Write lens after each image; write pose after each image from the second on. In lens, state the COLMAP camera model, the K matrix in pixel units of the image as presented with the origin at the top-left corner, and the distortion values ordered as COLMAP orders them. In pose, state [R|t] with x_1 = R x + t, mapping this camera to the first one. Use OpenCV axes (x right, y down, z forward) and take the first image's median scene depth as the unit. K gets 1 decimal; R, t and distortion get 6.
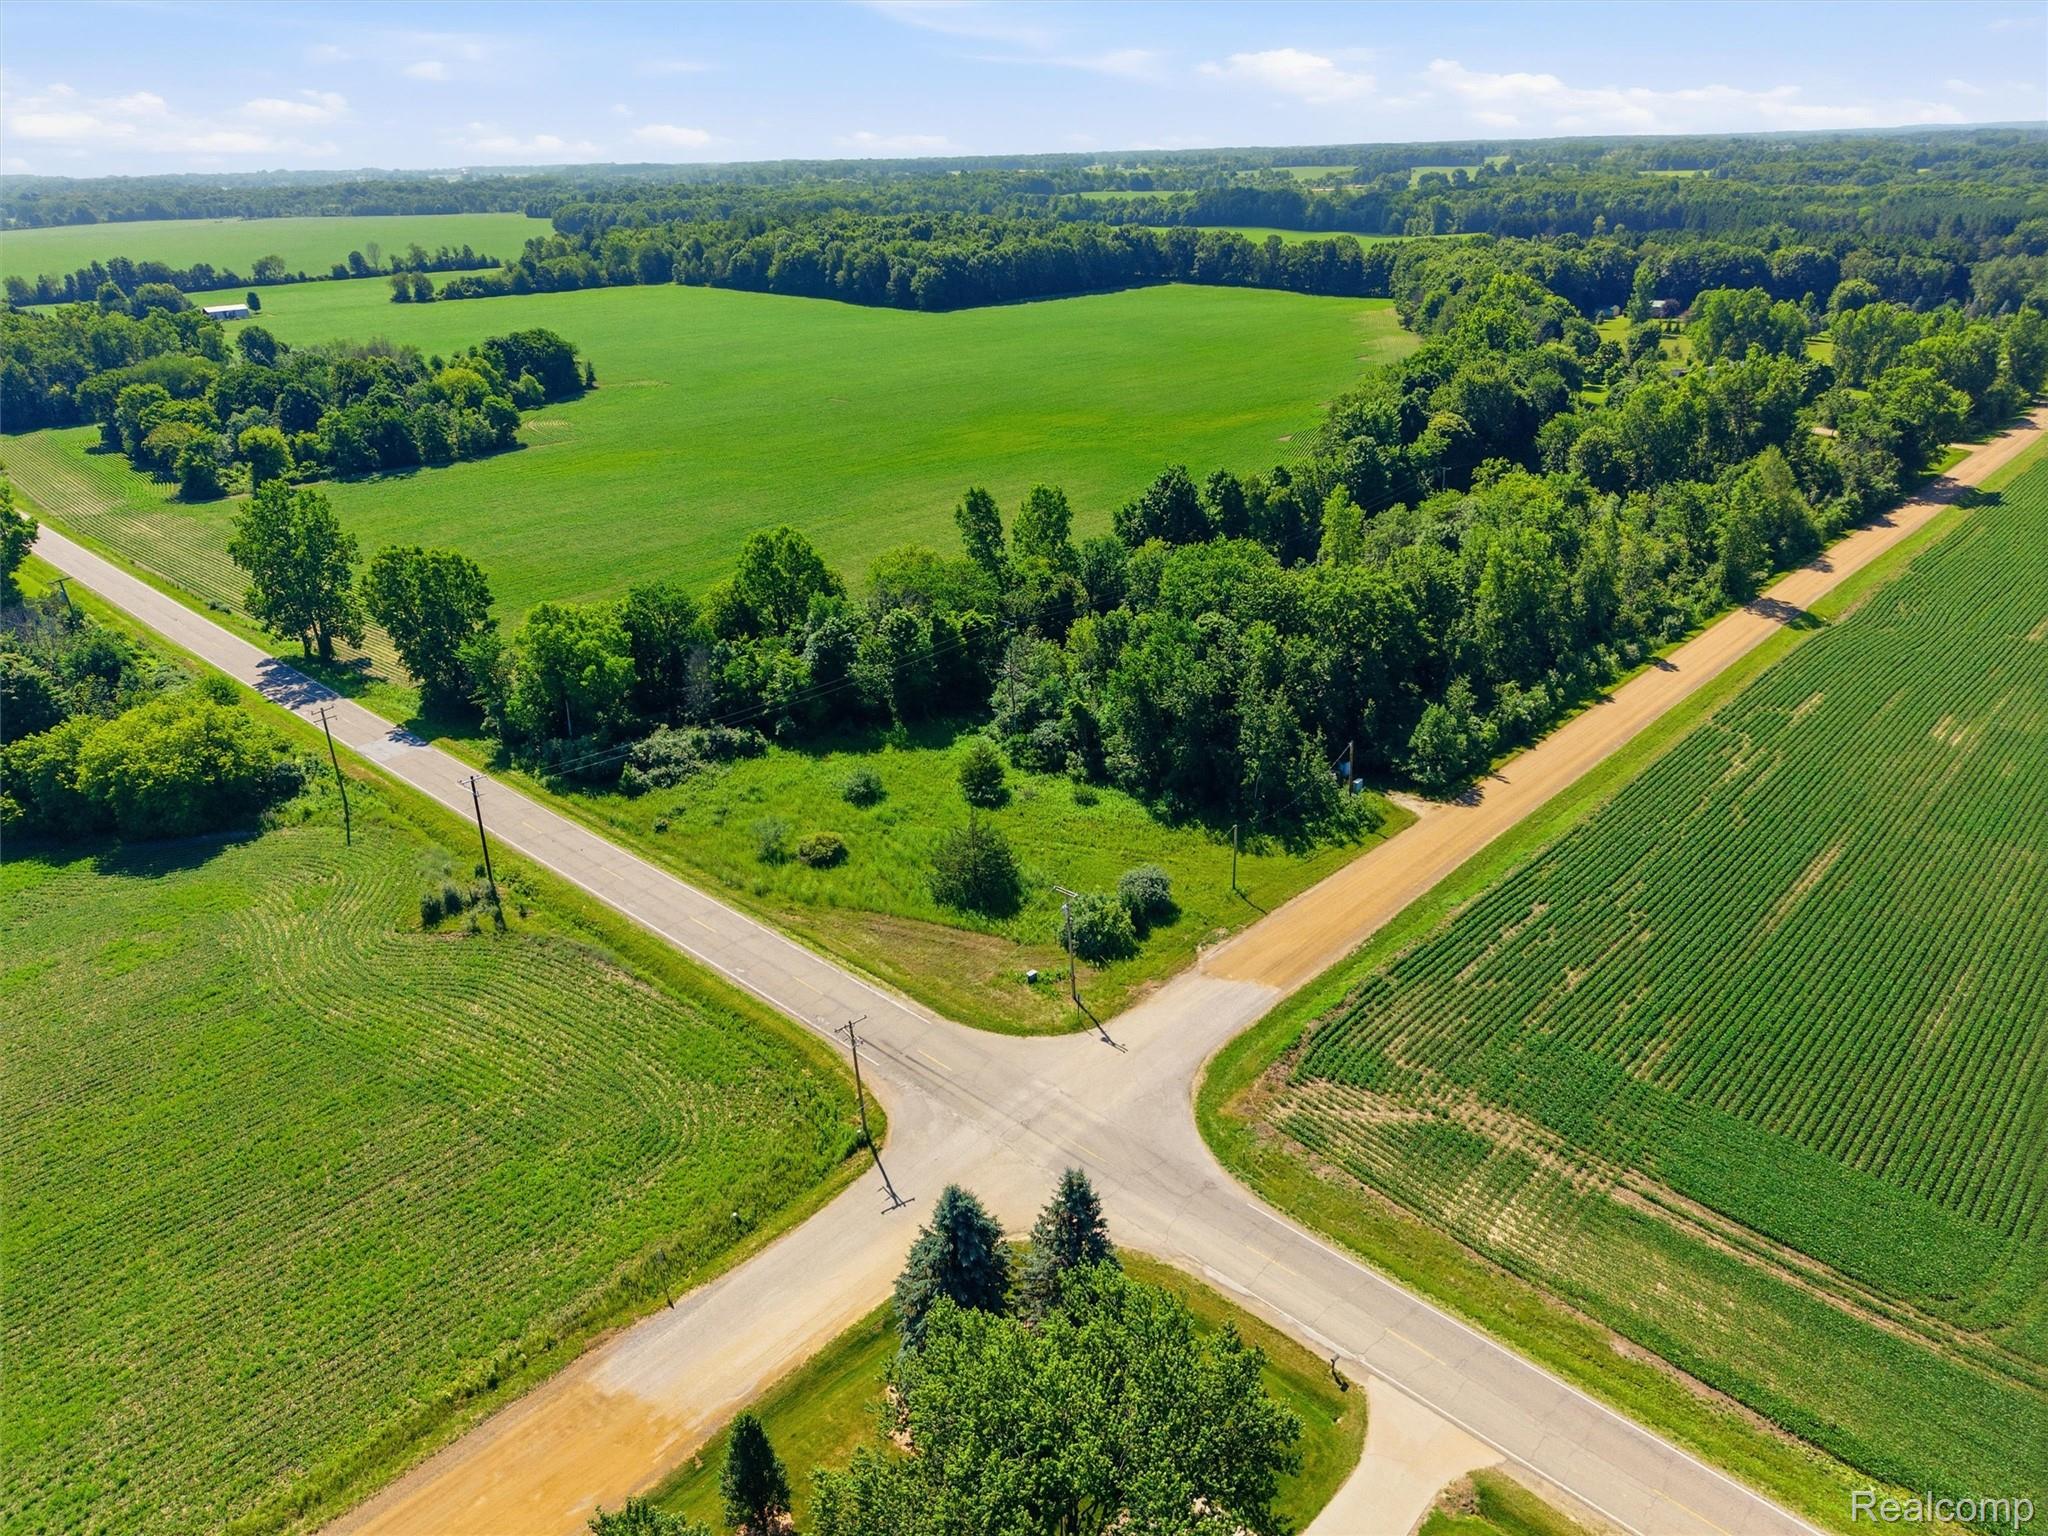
lens RADIAL K [[1374.8, 0, 1024.0], [0, 1374.8, 768.0], [0, 0, 1]] dist [0.012040, -0.006141]
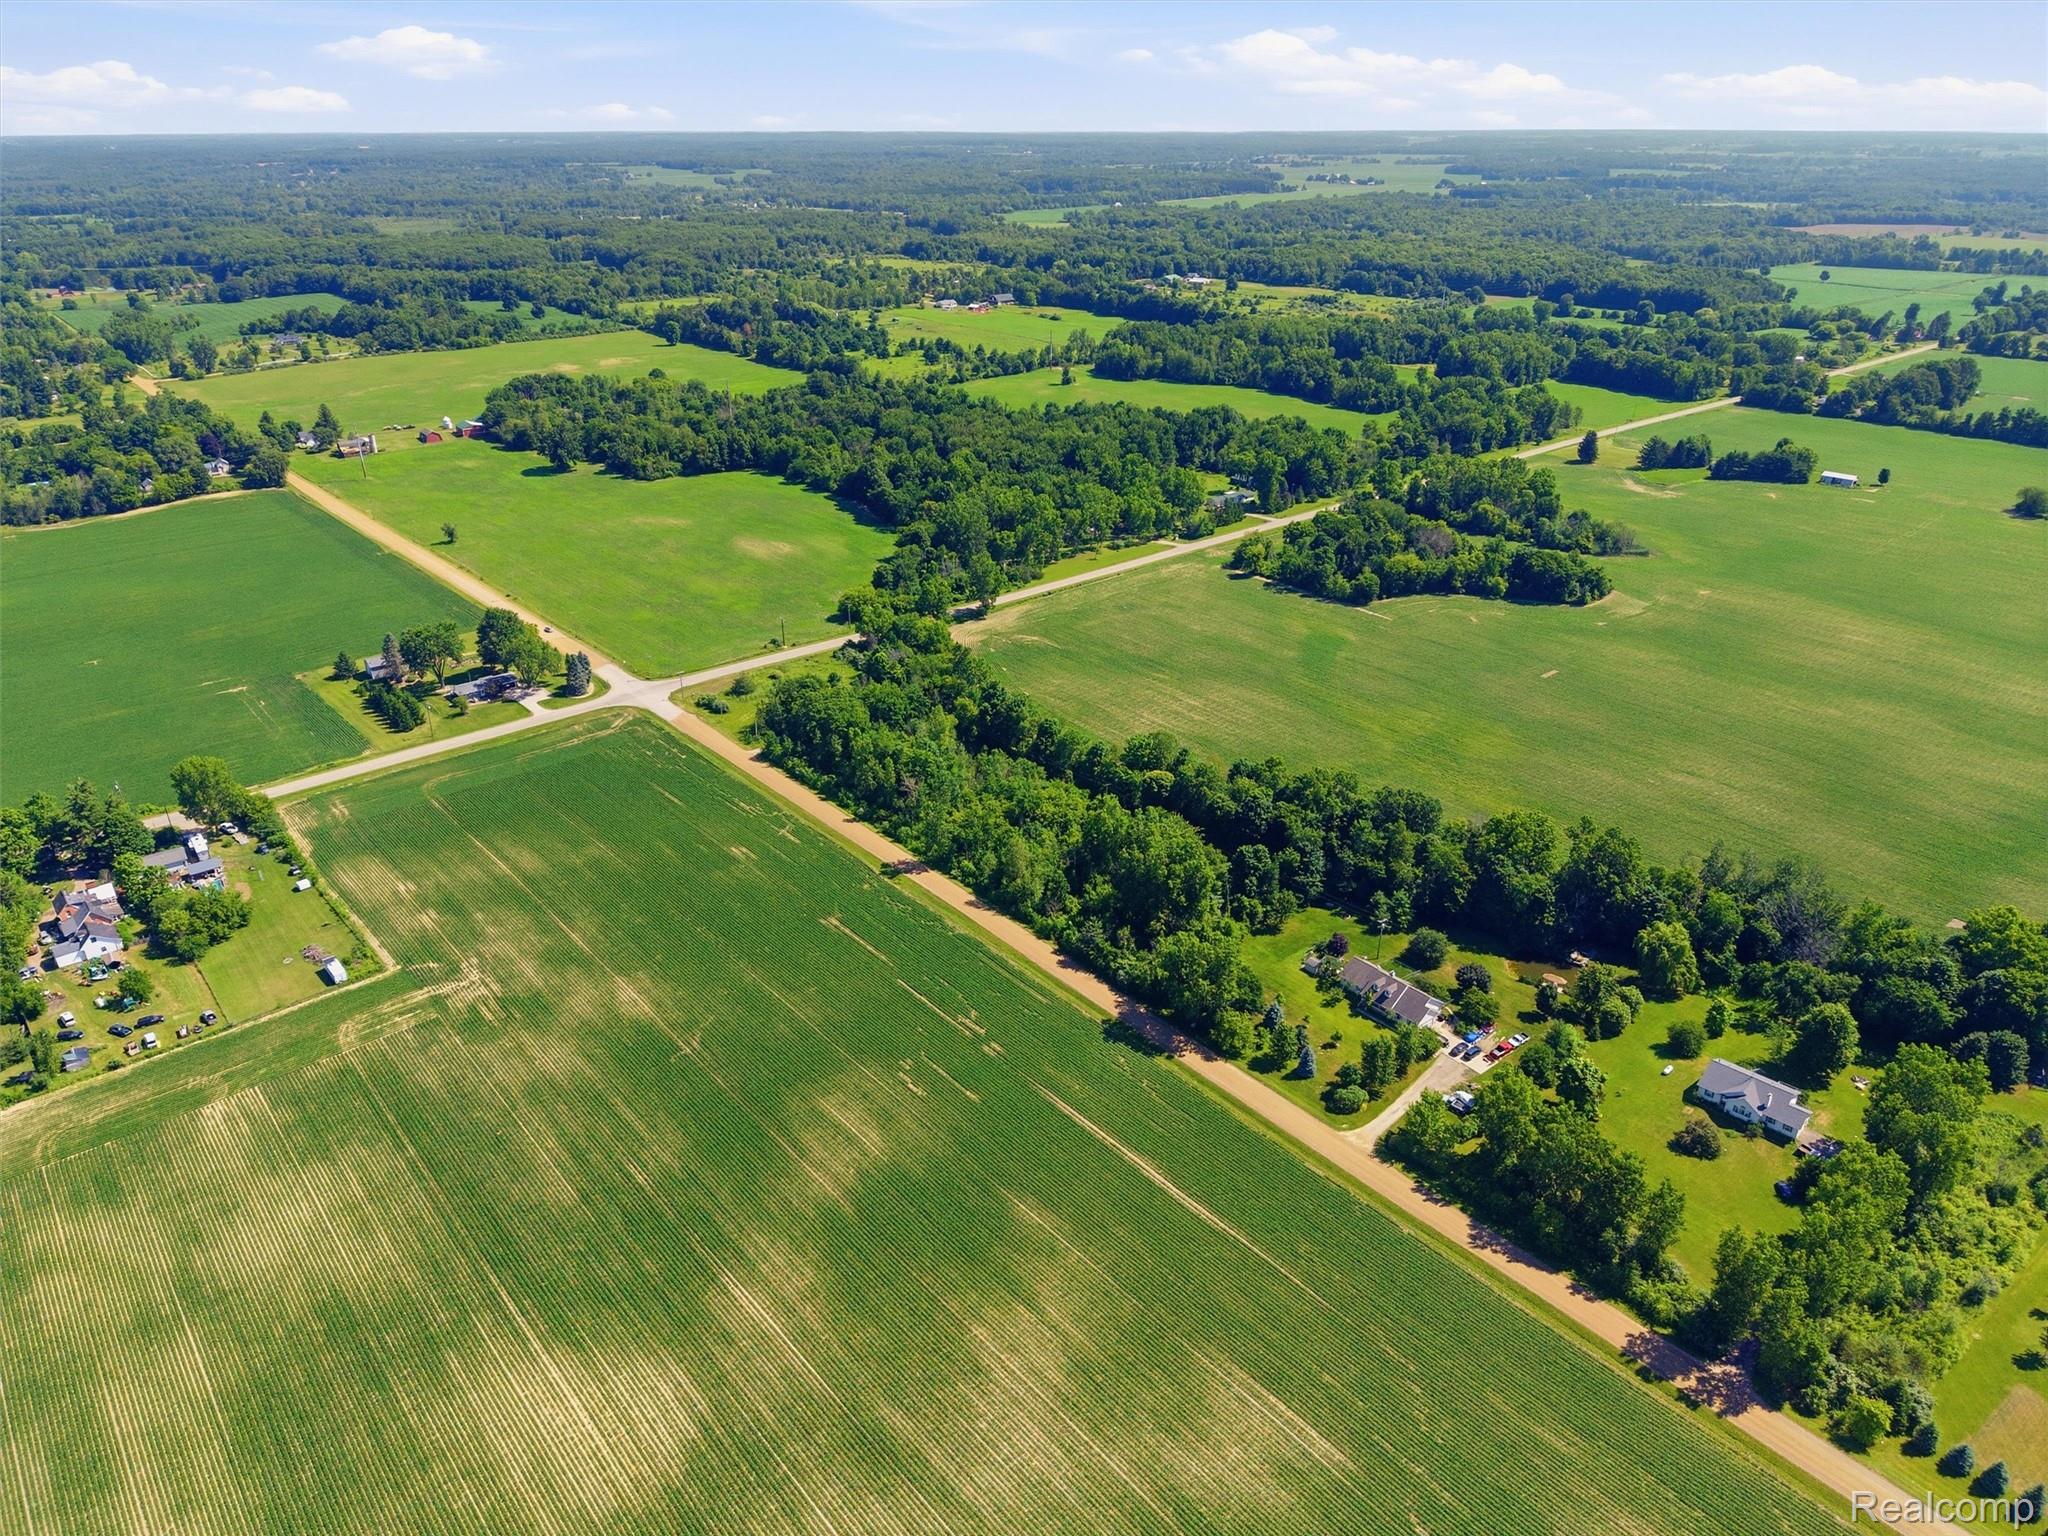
lens RADIAL K [[1368.1, 0, 1024.0], [0, 1368.1, 768.0], [0, 0, 1]] dist [0.021740, -0.019757]
pose [[-0.114843, 0.444690, -0.888291, 2.611193], [-0.402237, 0.796806, 0.450895, -1.380686], [0.908304, 0.409086, 0.087363, 1.157367]]
